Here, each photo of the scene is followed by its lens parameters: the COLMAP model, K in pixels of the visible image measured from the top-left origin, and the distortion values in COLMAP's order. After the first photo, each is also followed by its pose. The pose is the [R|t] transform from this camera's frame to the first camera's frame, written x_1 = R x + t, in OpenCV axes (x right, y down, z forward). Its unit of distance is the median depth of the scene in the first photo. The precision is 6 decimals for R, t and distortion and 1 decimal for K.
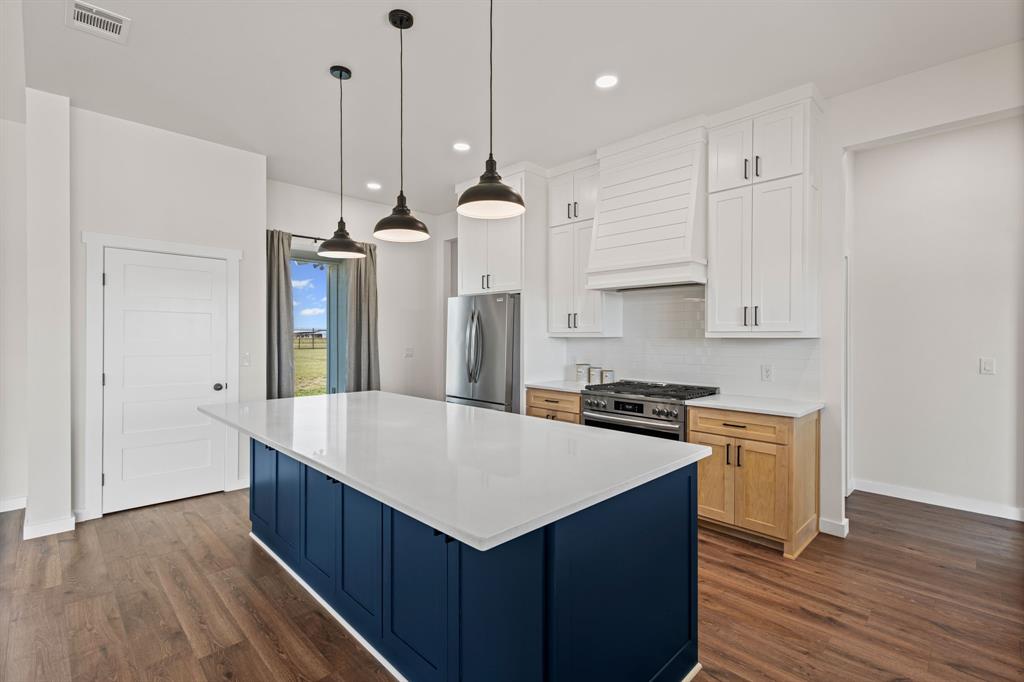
lens RADIAL K [[470.7, 0, 516.9], [0, 470.7, 338.8], [0, 0, 1]] dist [0.010555, -0.000962]
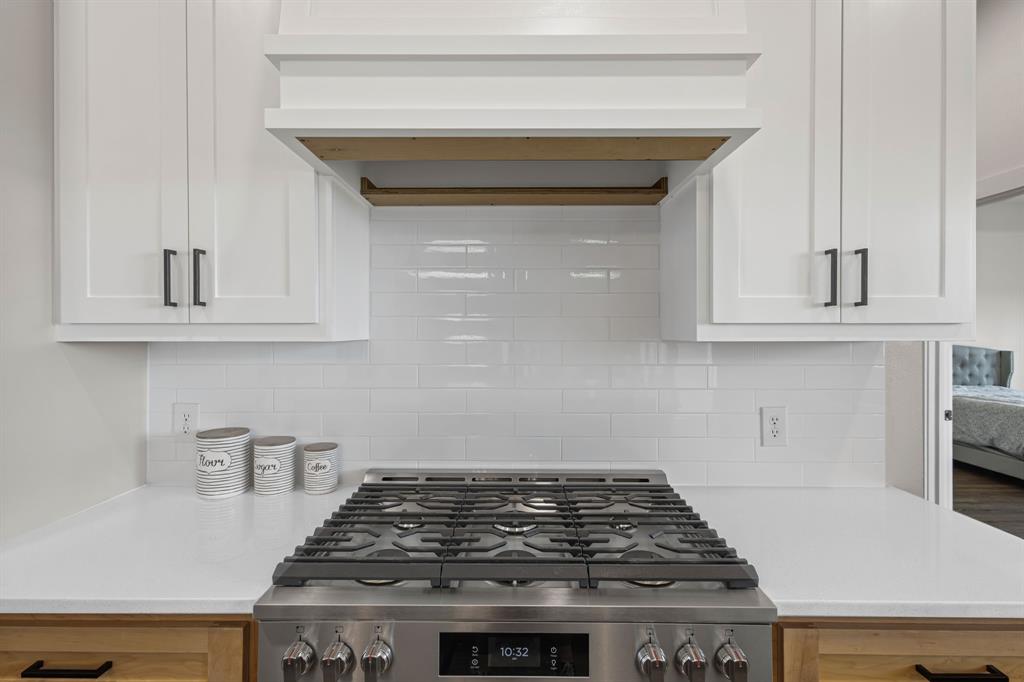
lens RADIAL K [[470.7, 0, 516.7], [0, 470.7, 335.7], [0, 0, 1]] dist [0.010555, -0.000962]
pose [[0.712359, -0.004265, 0.701802, 0.082527], [0.006180, 0.999981, -0.000195, -0.007408], [-0.701788, 0.004476, 0.712372, 0.857028]]
